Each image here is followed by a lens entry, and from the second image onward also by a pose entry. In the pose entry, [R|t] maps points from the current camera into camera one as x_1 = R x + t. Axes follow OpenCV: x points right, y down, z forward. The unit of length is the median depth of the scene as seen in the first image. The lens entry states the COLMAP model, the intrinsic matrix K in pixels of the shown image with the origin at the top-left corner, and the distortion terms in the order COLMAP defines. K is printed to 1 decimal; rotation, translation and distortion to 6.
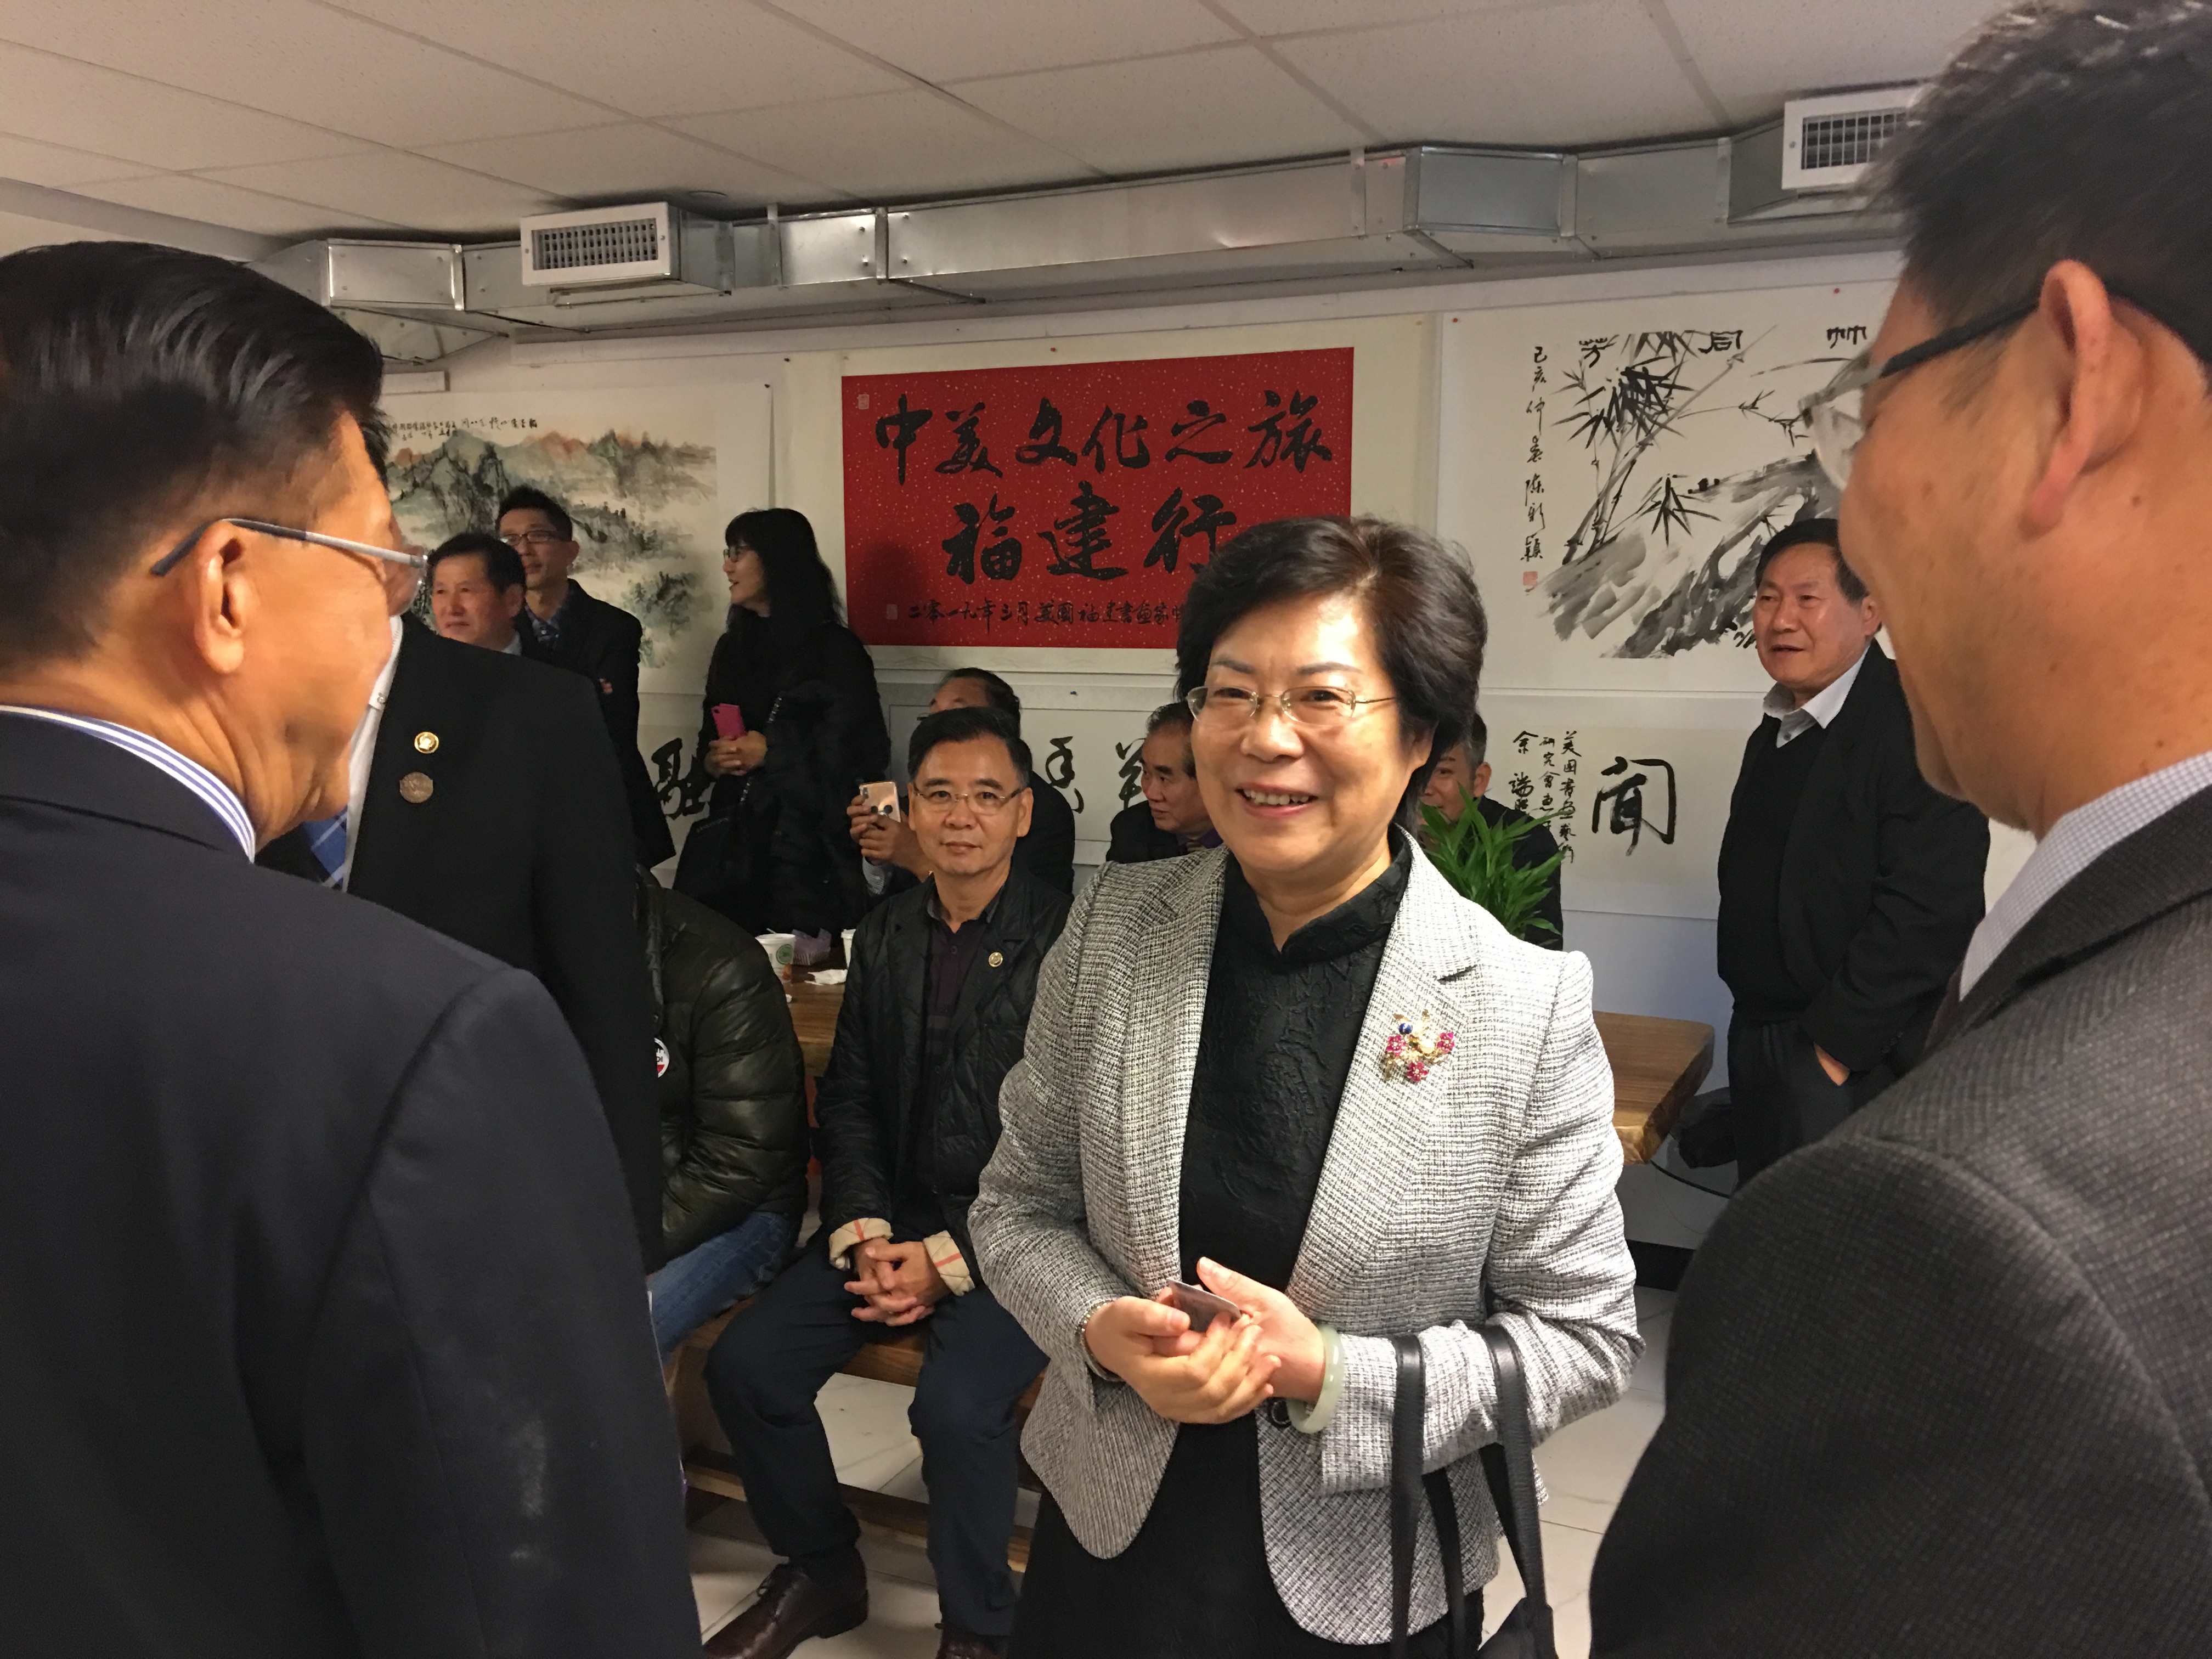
lens RADIAL K [[1917.4, 0, 1105.3], [0, 1917.4, 830.6], [0, 0, 1]] dist [0.081043, -0.067421]
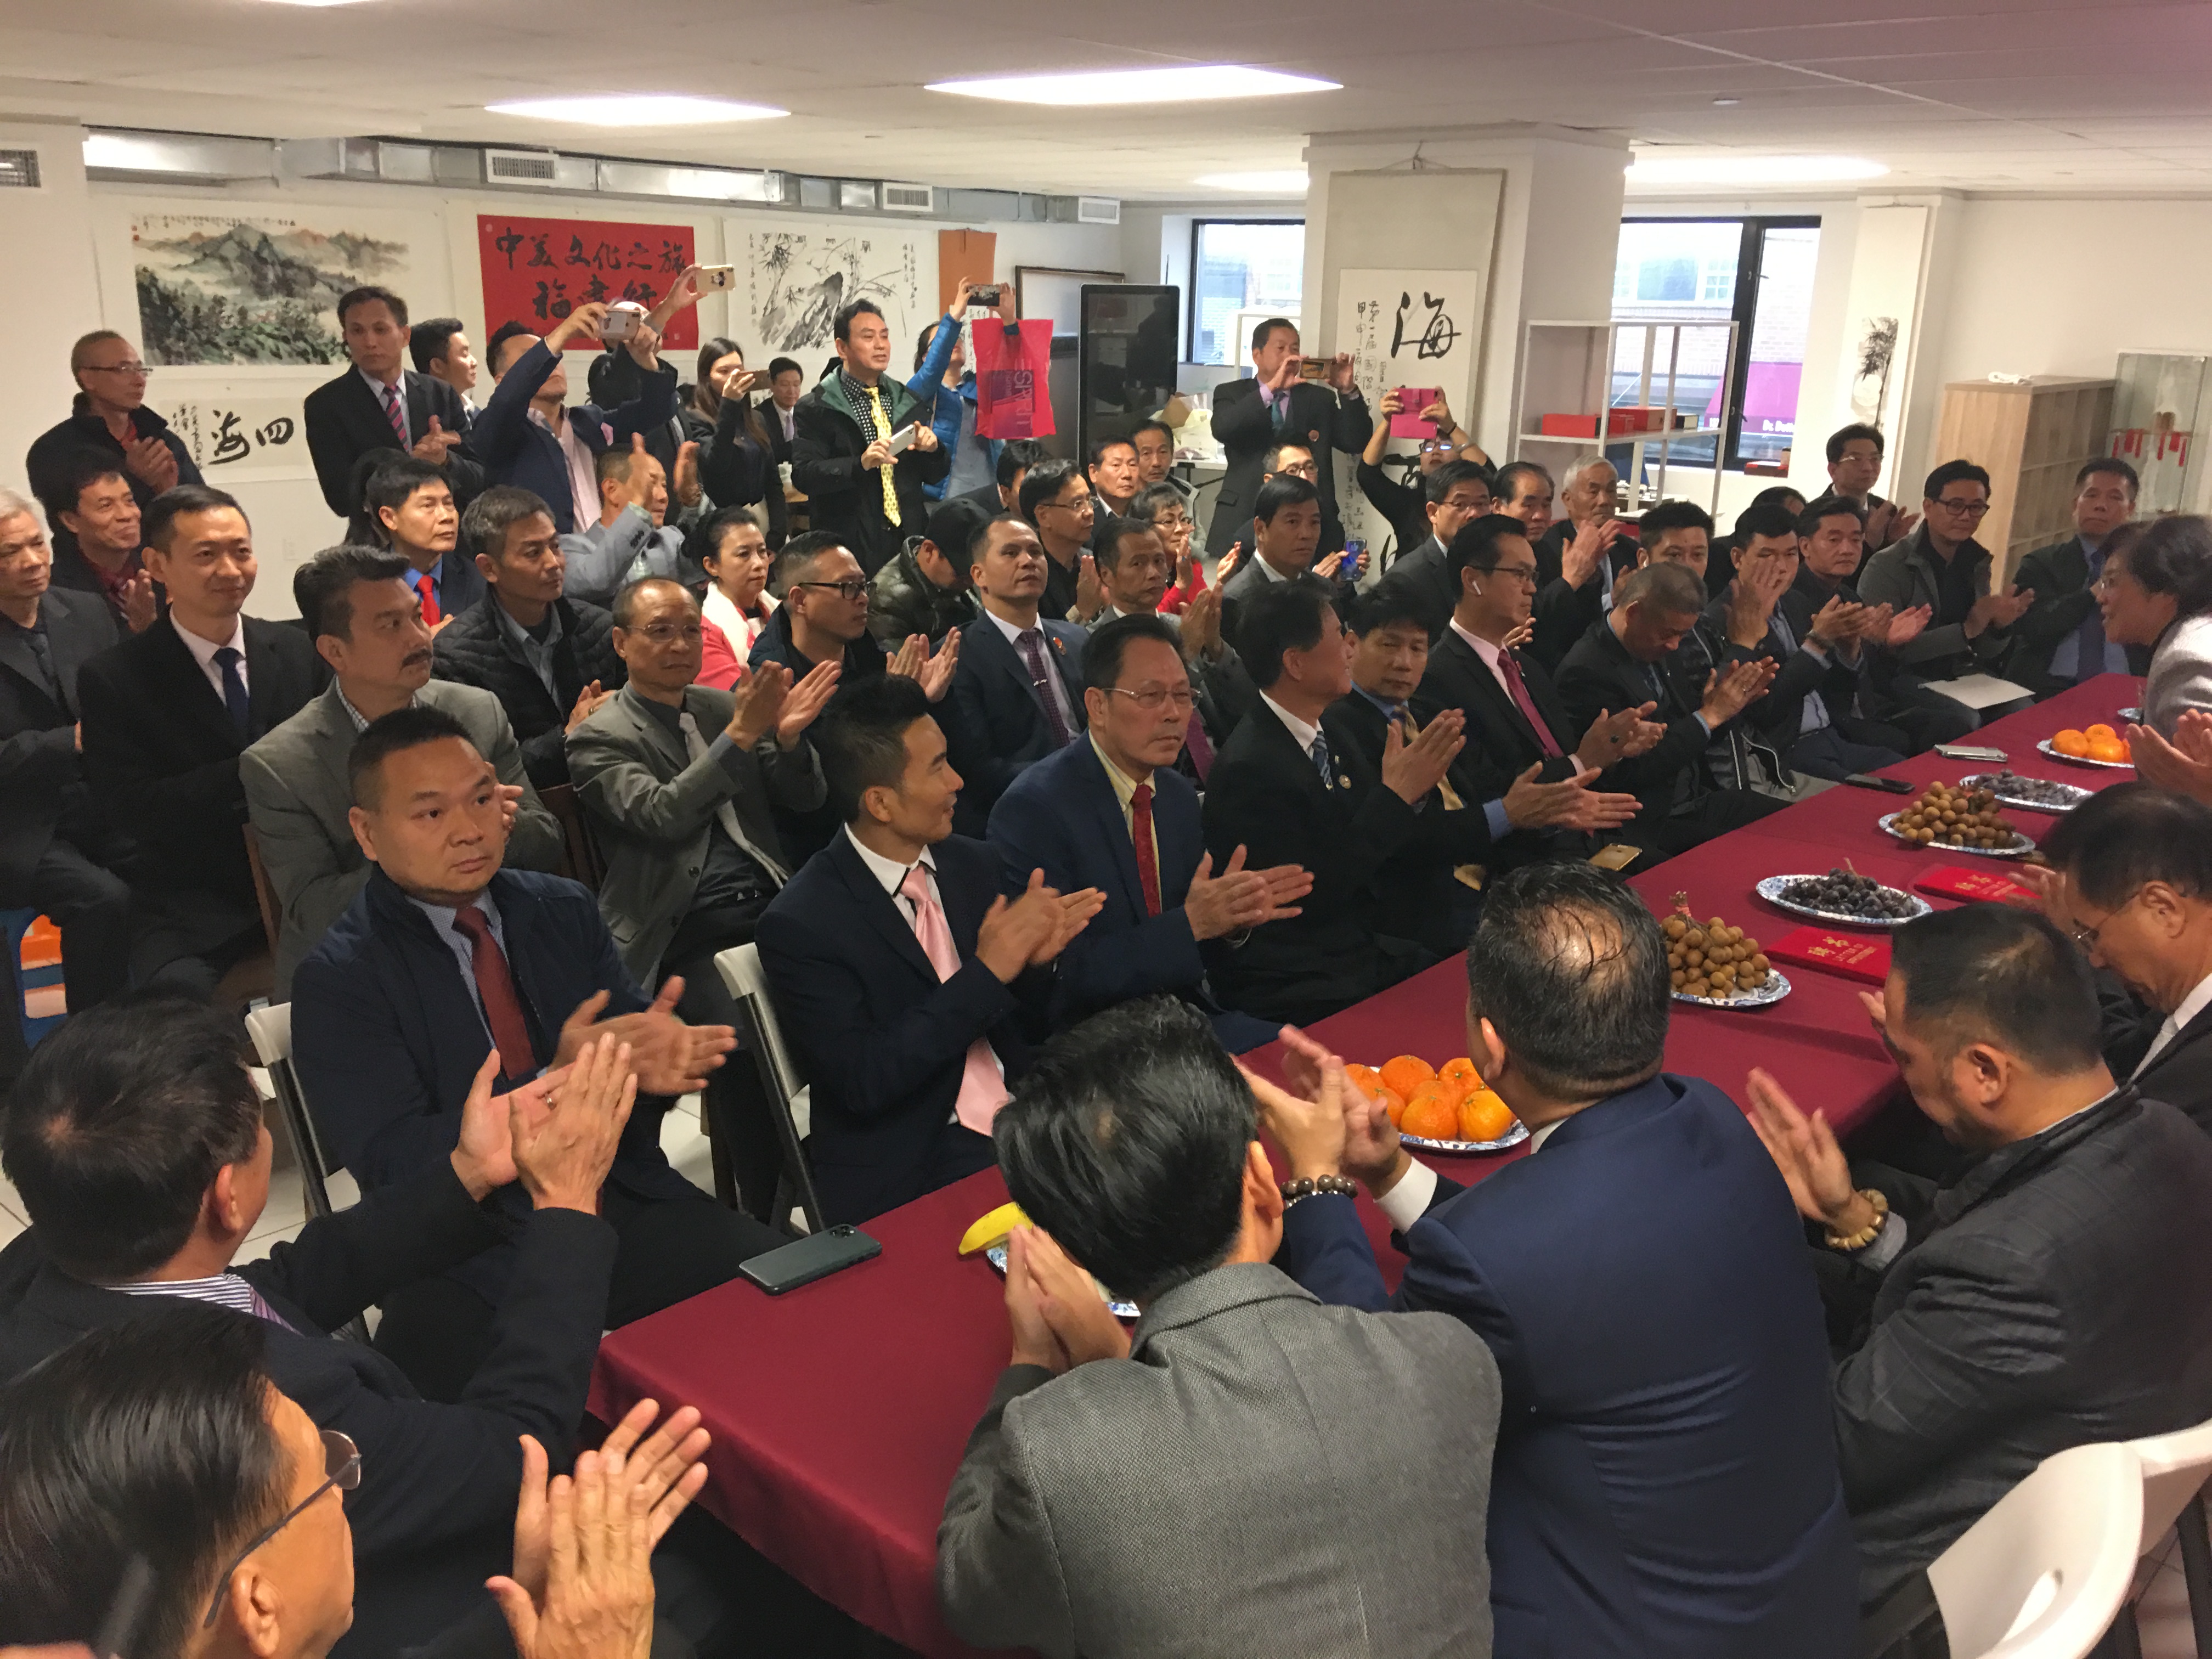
lens RADIAL K [[1858.8, 0, 1124.8], [0, 1858.8, 840.6], [0, 0, 1]] dist [0.119724, -0.178338]
pose [[0.277581, -0.269598, 0.922099, -1.891352], [0.082966, 0.962959, 0.256569, -0.052120], [-0.957113, 0.005284, 0.289666, -0.222337]]
